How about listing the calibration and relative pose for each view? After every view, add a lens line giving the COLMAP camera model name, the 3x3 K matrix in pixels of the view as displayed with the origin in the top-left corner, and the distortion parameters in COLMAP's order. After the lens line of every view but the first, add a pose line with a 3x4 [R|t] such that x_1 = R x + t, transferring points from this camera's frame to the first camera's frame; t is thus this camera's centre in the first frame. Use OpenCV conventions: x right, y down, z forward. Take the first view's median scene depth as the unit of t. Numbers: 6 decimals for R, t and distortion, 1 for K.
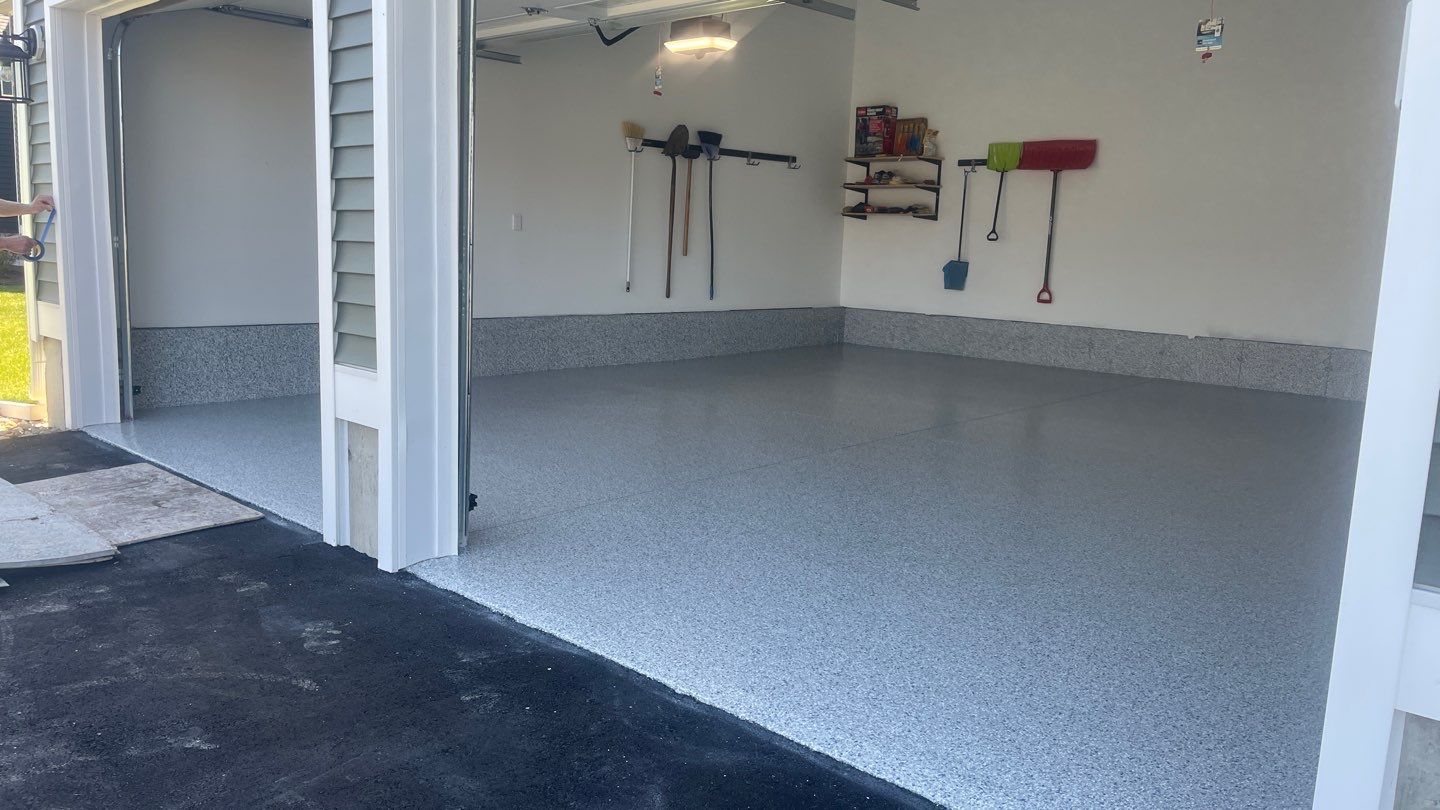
lens RADIAL K [[1087.1, 0, 708.8], [0, 1087.1, 411.8], [0, 0, 1]] dist [0.057809, -0.072823]
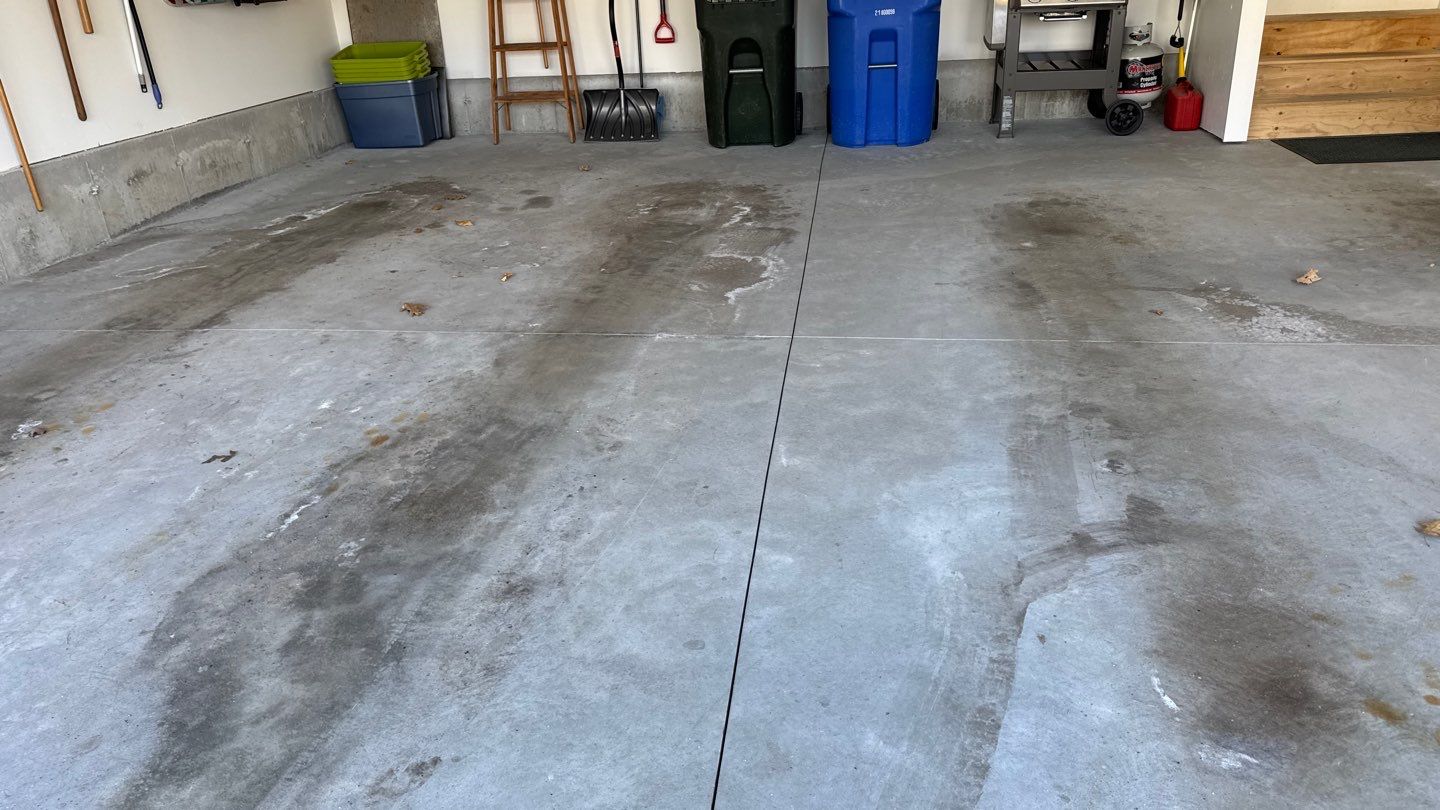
lens RADIAL K [[997.4, 0, 718.2], [0, 997.4, 407.7], [0, 0, 1]] dist [0.072778, -0.095242]
pose [[0.818184, -0.304010, 0.488009, -0.068799], [0.168899, 0.938413, 0.301421, -0.070233], [-0.549589, -0.164193, 0.819141, 0.403524]]
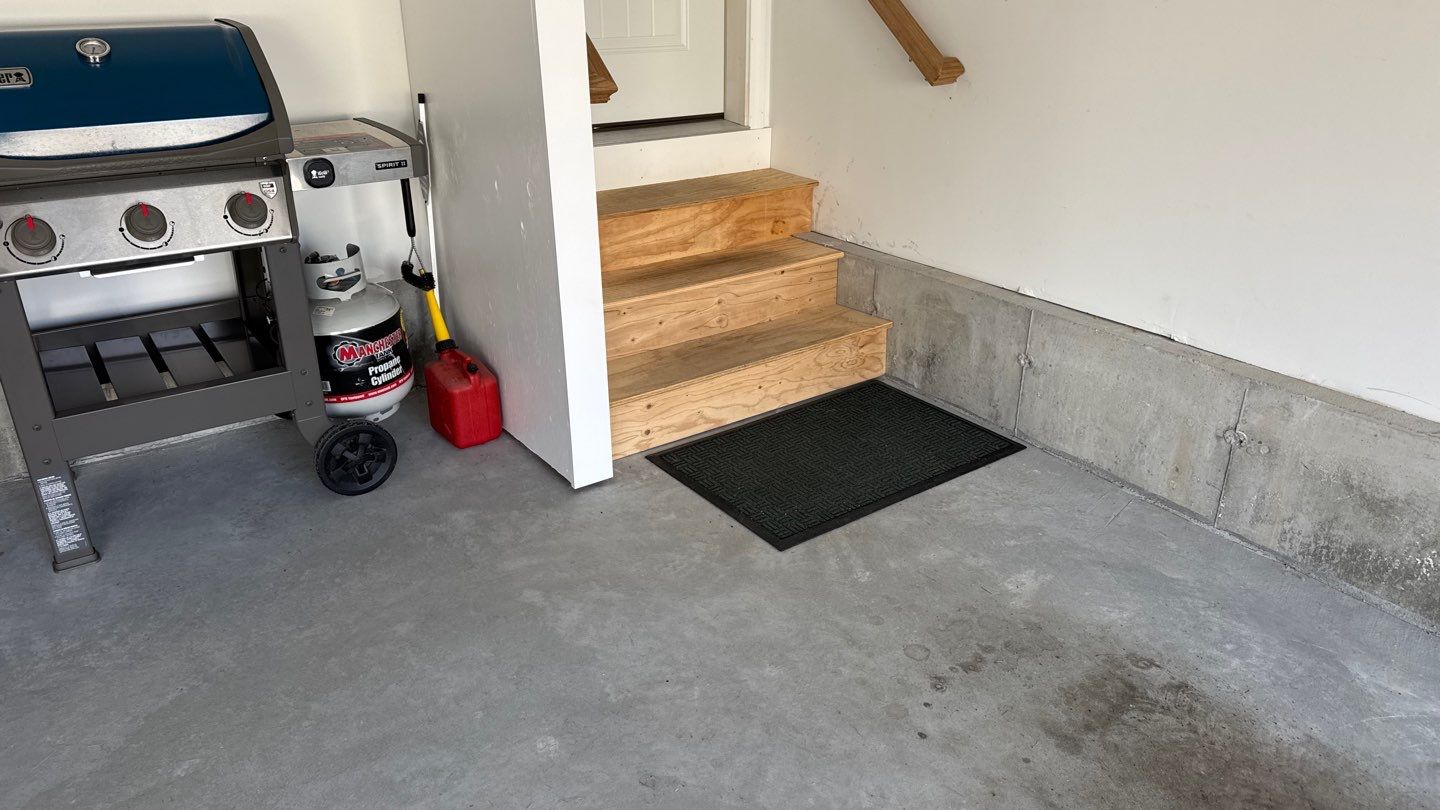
lens RADIAL K [[995.7, 0, 712.9], [0, 995.7, 410.9], [0, 0, 1]] dist [0.134698, -0.215813]
pose [[0.203797, -0.436038, 0.876549, 0.270982], [0.163674, 0.897913, 0.408612, -0.118995], [-0.965235, 0.060195, 0.254360, 0.635333]]
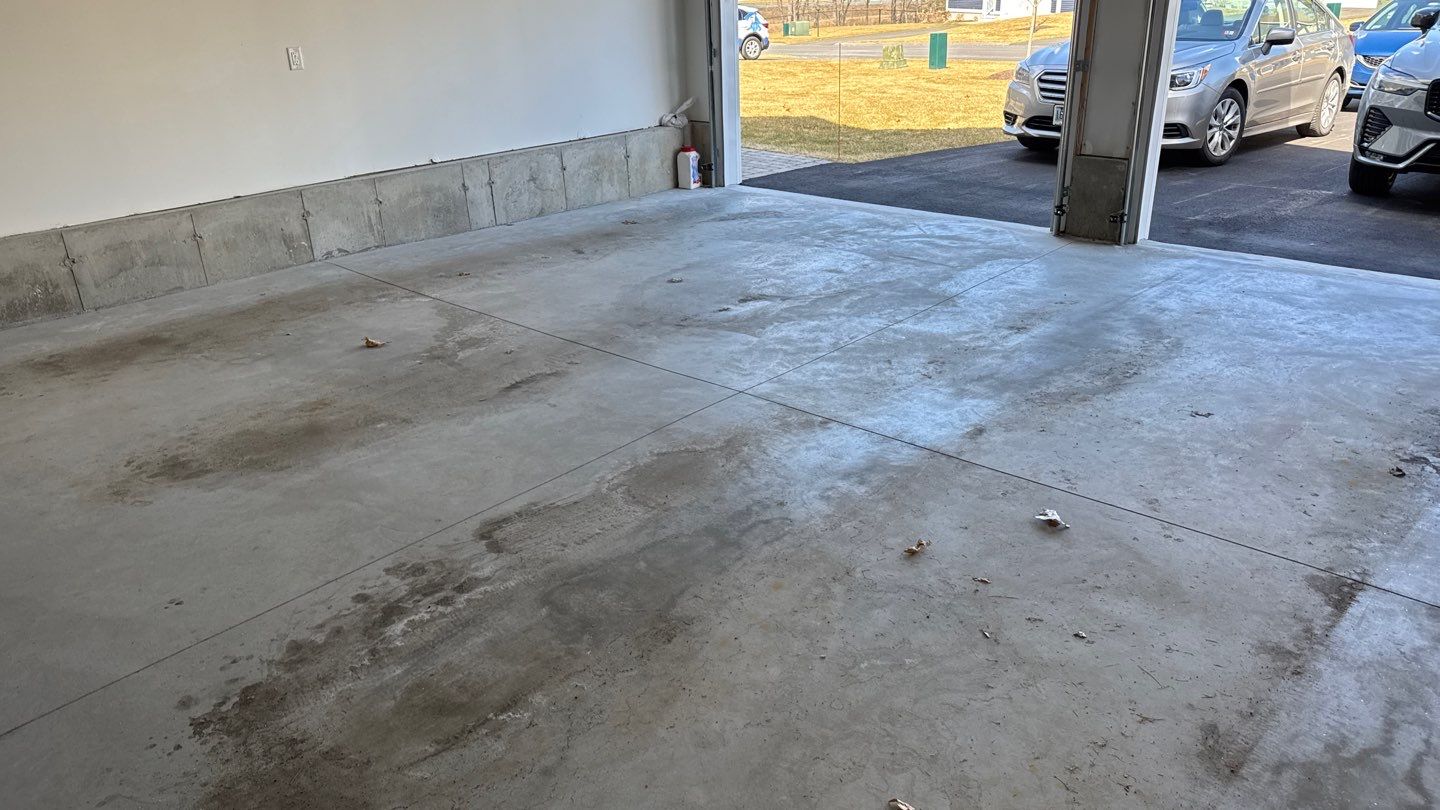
lens RADIAL K [[995.6, 0, 719.8], [0, 995.6, 421.9], [0, 0, 1]] dist [0.121437, -0.186202]
pose [[-0.999763, 0.005021, -0.021184, 0.143543], [-0.007323, 0.838787, 0.544411, -0.203118], [0.020502, 0.544437, -0.838551, 1.029323]]
